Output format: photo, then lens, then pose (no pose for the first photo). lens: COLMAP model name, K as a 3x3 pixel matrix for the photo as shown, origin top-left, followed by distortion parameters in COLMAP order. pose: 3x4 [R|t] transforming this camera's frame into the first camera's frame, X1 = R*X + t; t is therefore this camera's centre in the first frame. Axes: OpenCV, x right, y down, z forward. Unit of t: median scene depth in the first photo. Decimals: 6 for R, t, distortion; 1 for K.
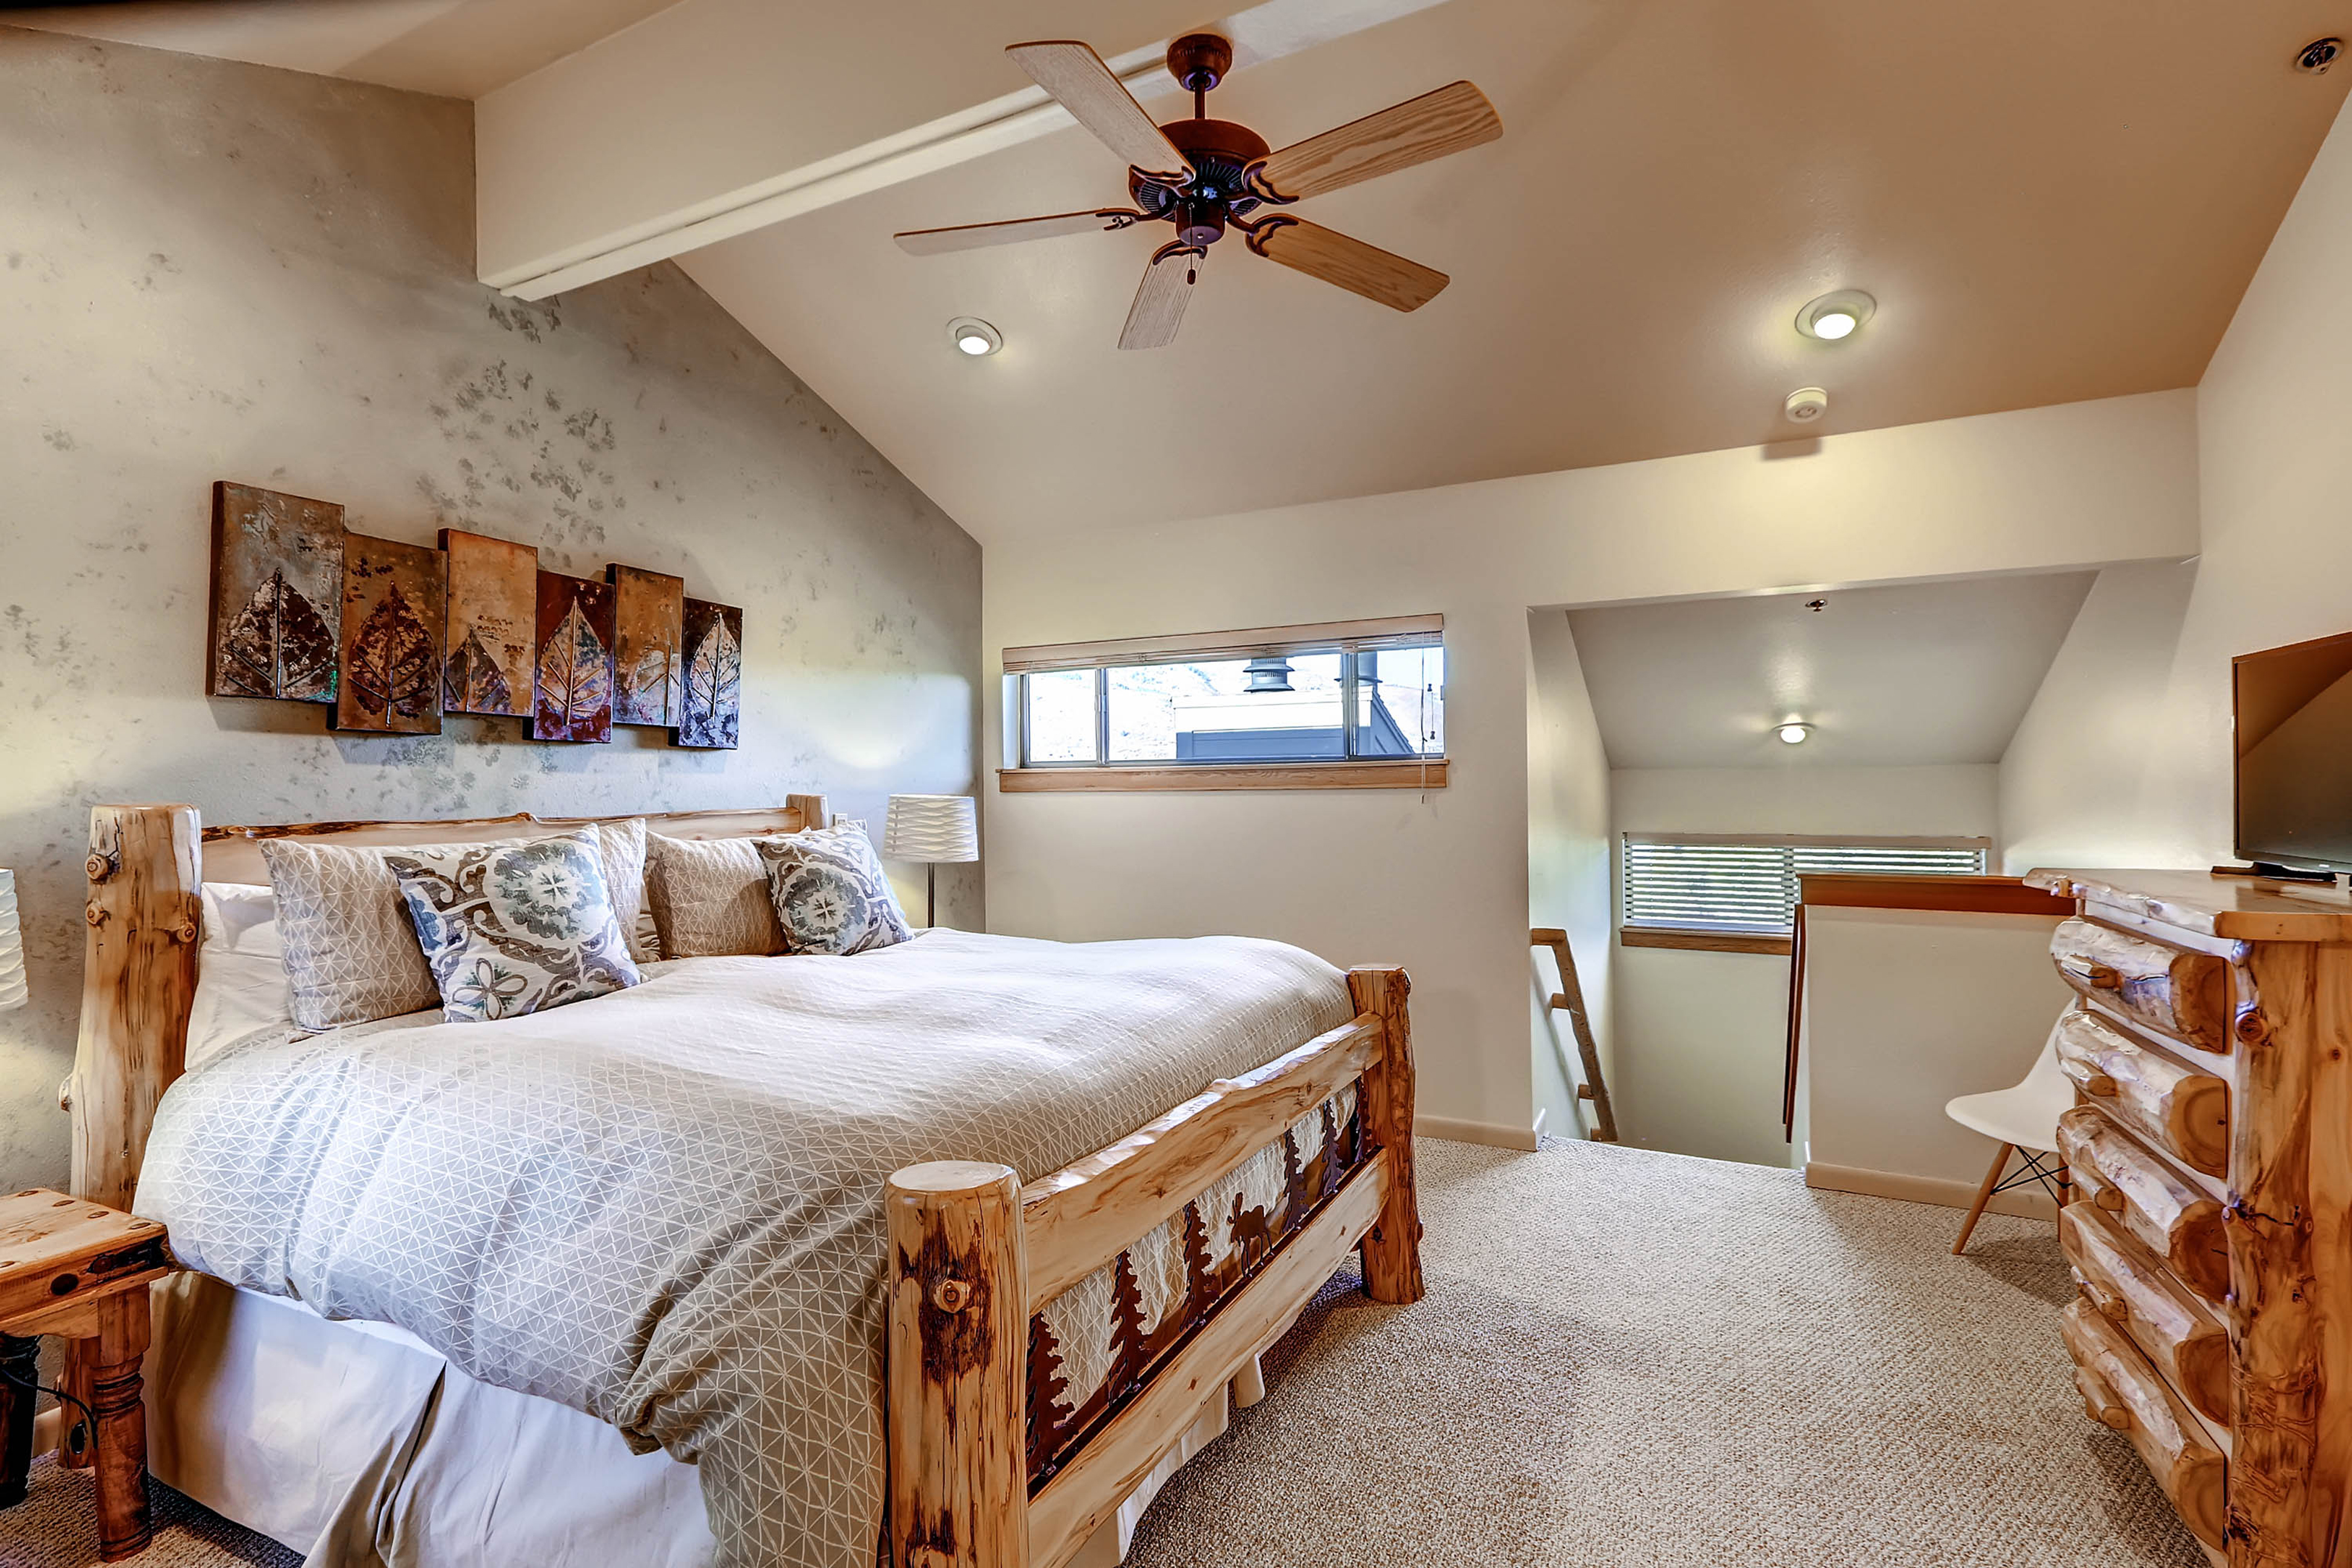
lens RADIAL K [[1105.9, 0, 1172.2], [0, 1105.9, 774.6], [0, 0, 1]] dist [0.001519, -0.000235]
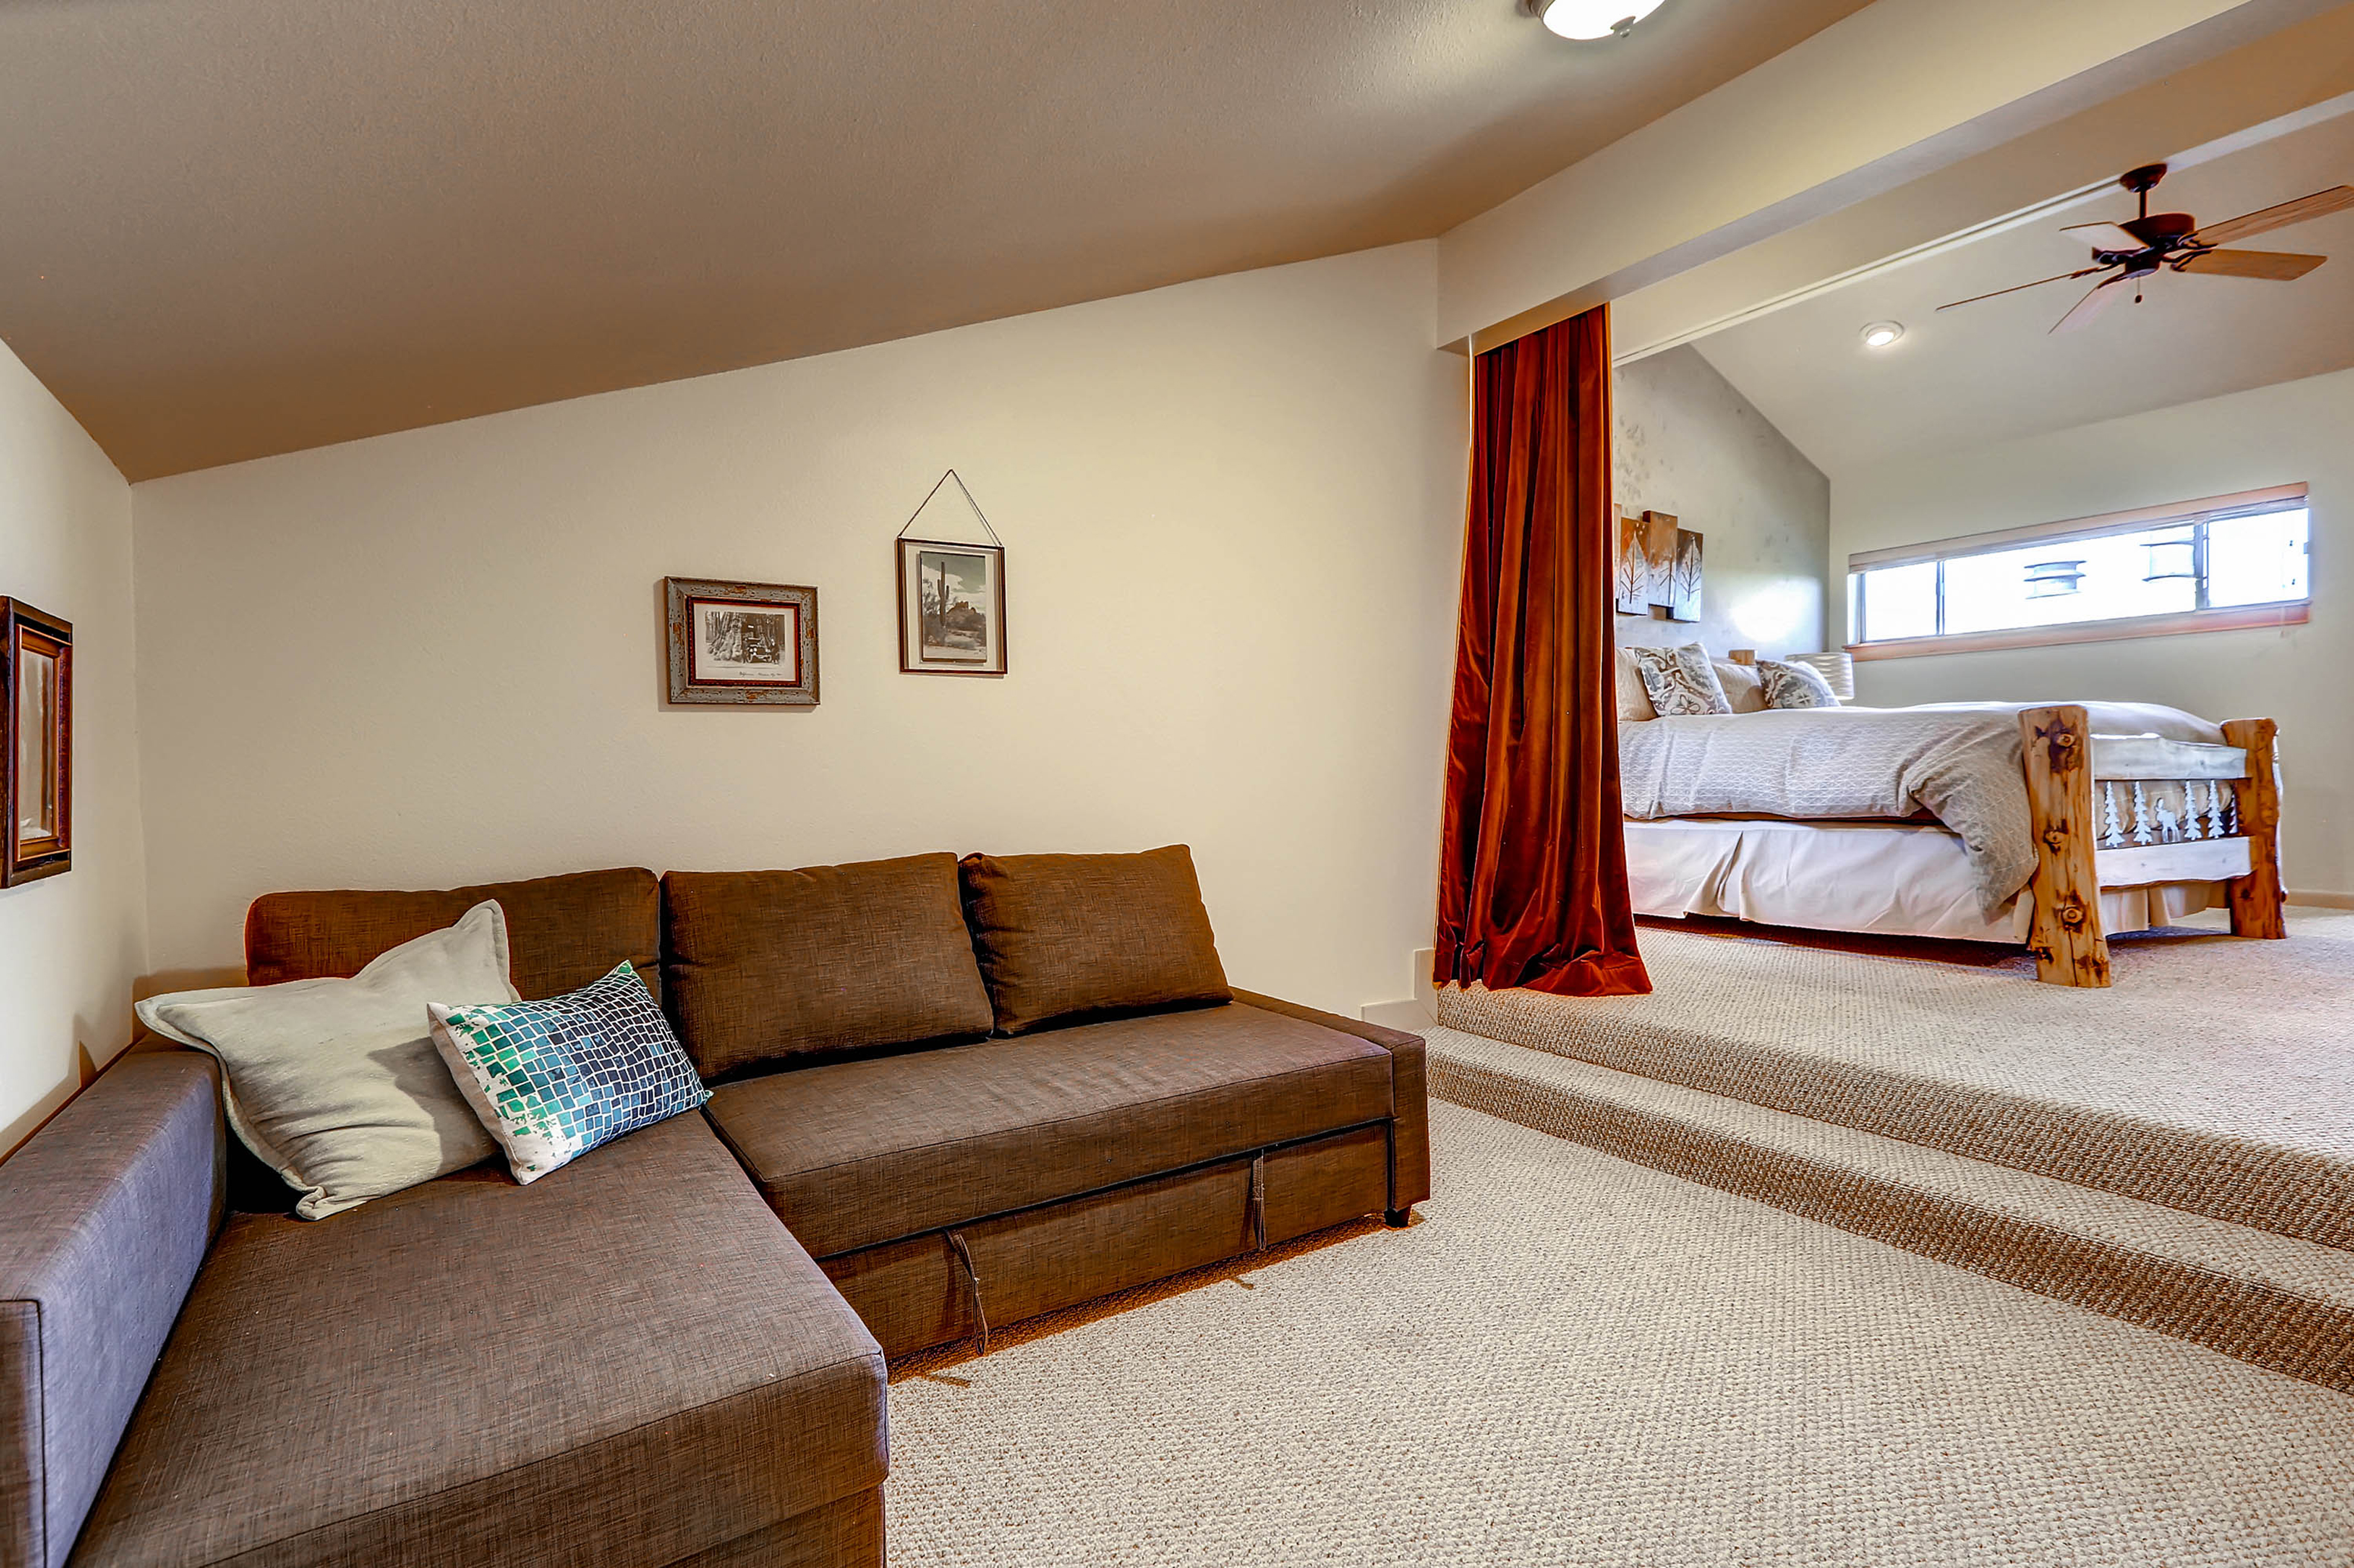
lens RADIAL K [[1106.8, 0, 1176.5], [0, 1106.8, 782.4], [0, 0, 1]] dist [0.001519, -0.000235]
pose [[0.858612, 0.010085, -0.512526, -0.289317], [0.005863, 0.999548, 0.029490, 0.209135], [0.512592, -0.028325, 0.858165, -1.026205]]
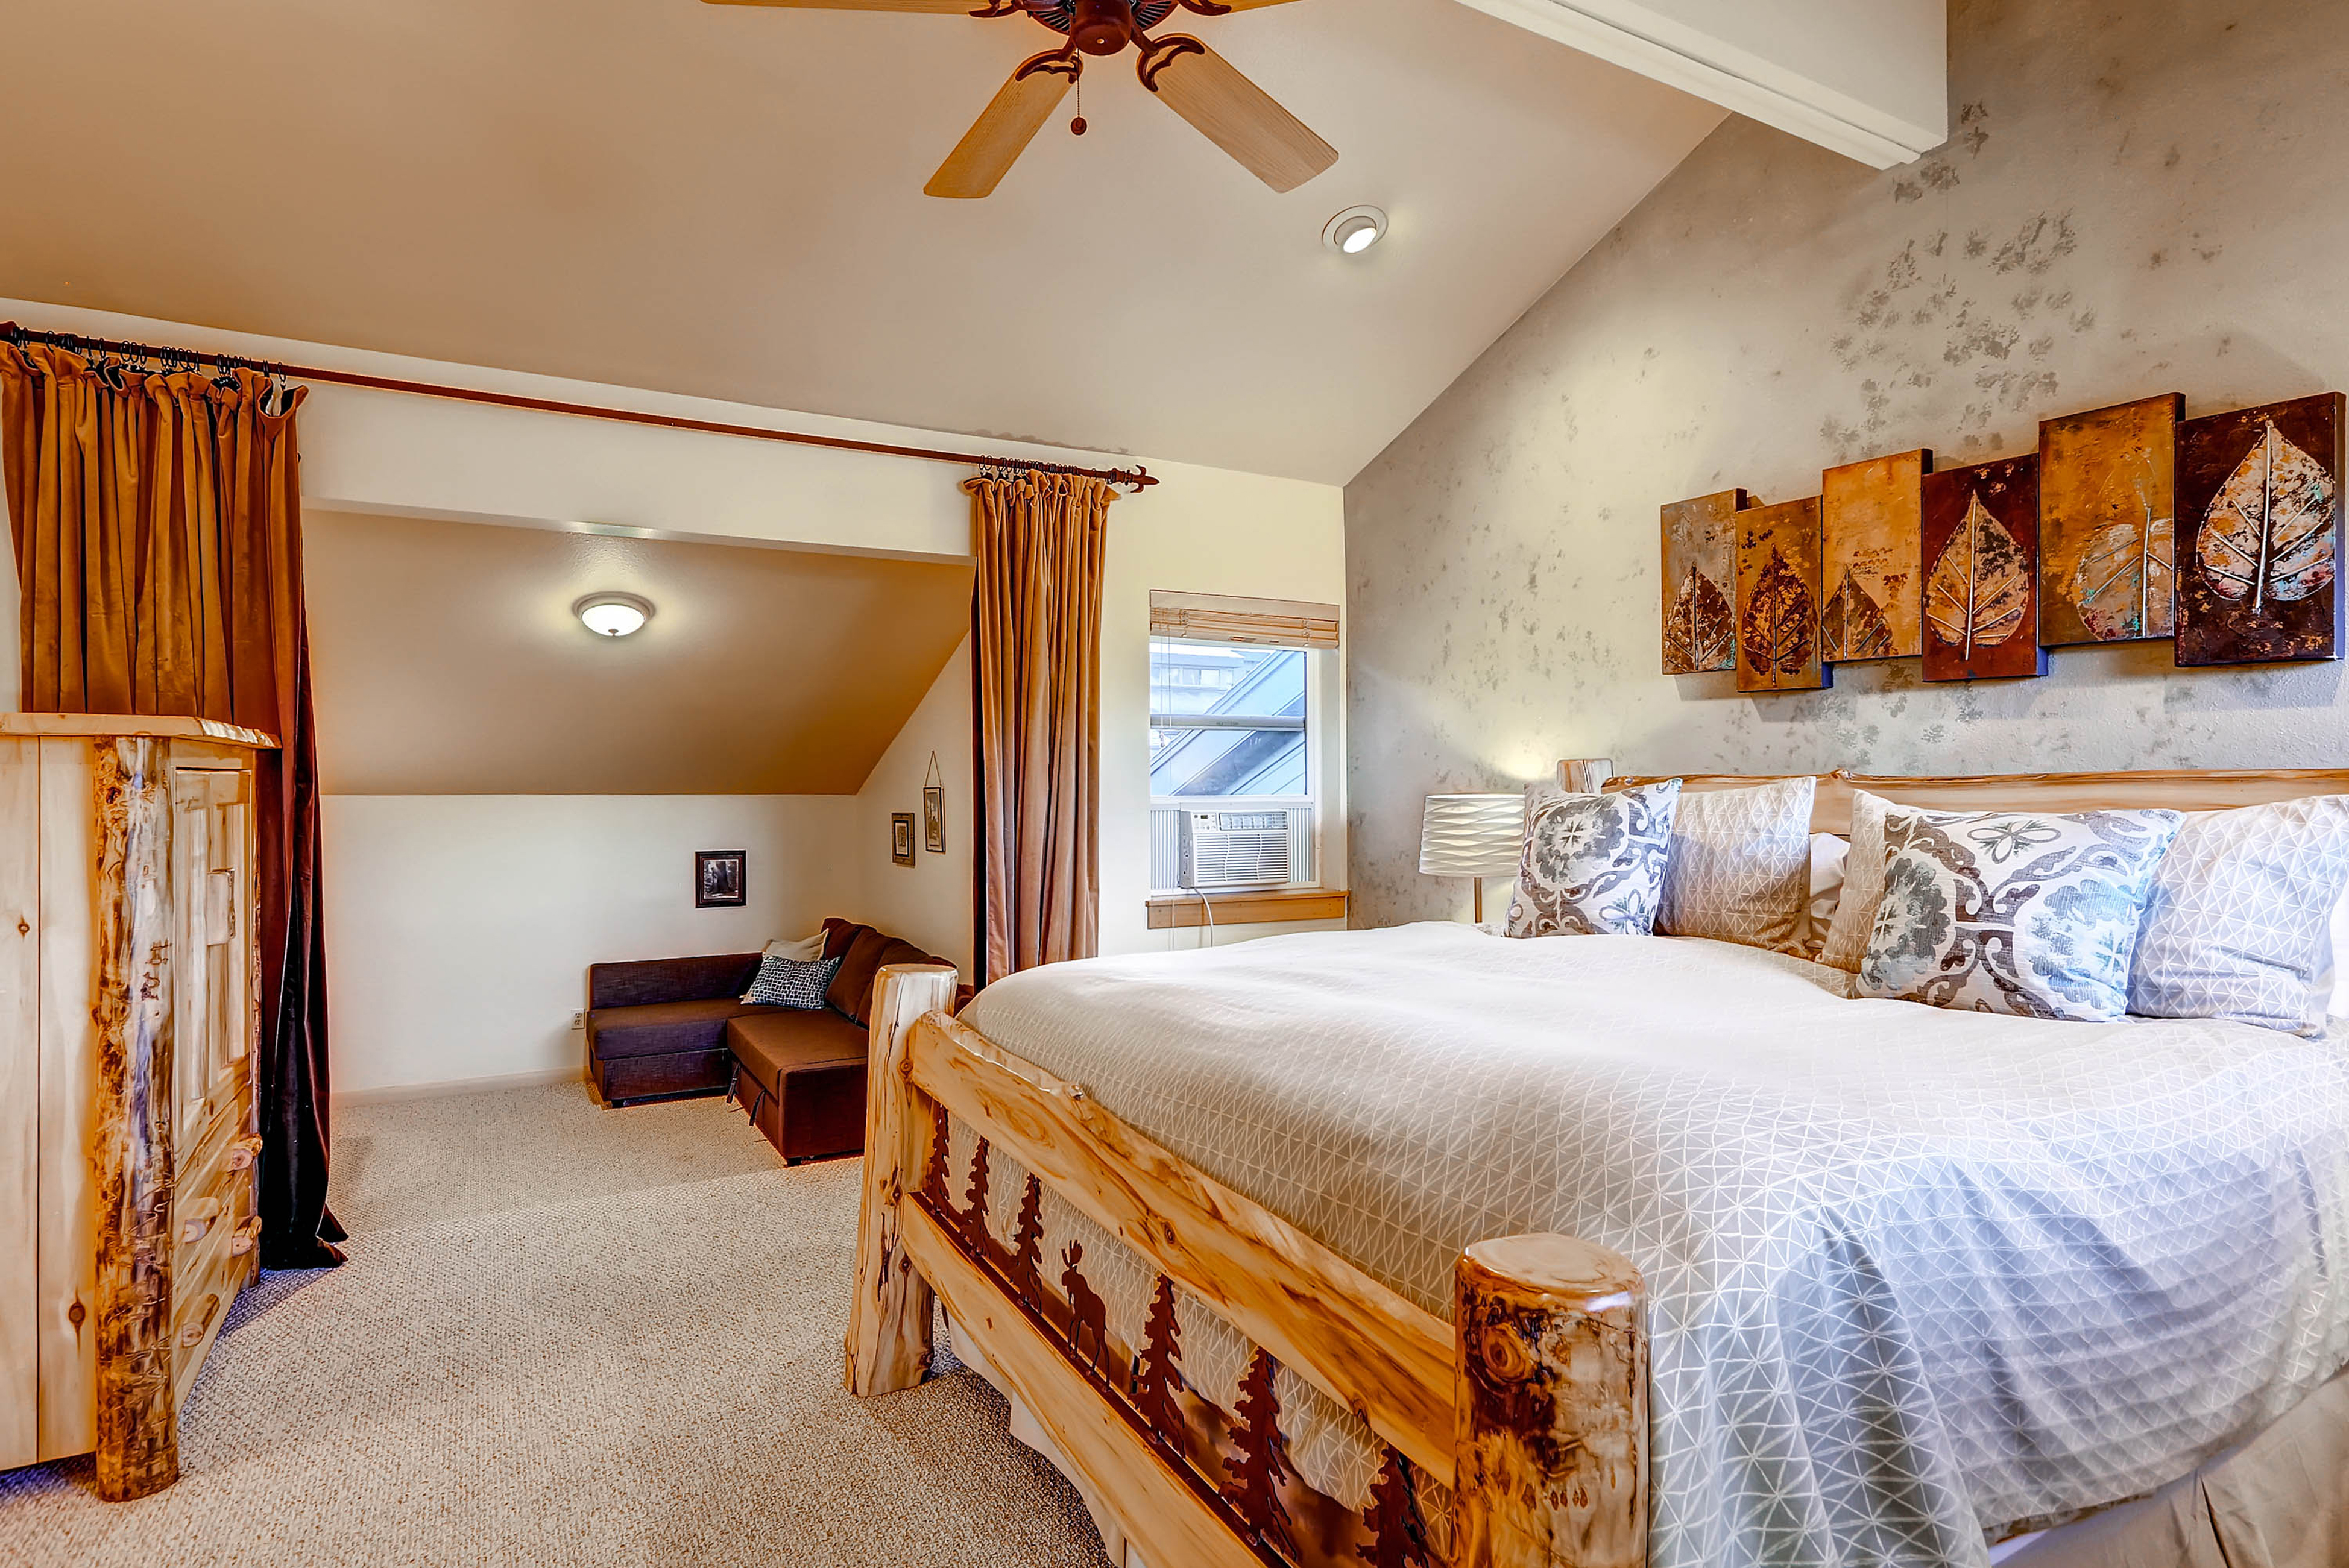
lens RADIAL K [[1281.8, 0, 1183.9], [0, 1281.8, 784.3], [0, 0, 1]] dist [-0.000490, -0.000608]
pose [[-0.576568, 0.009430, -0.816995, 0.572005], [0.013987, 0.999901, 0.001671, 0.038574], [0.816929, -0.010464, -0.576643, 1.197842]]
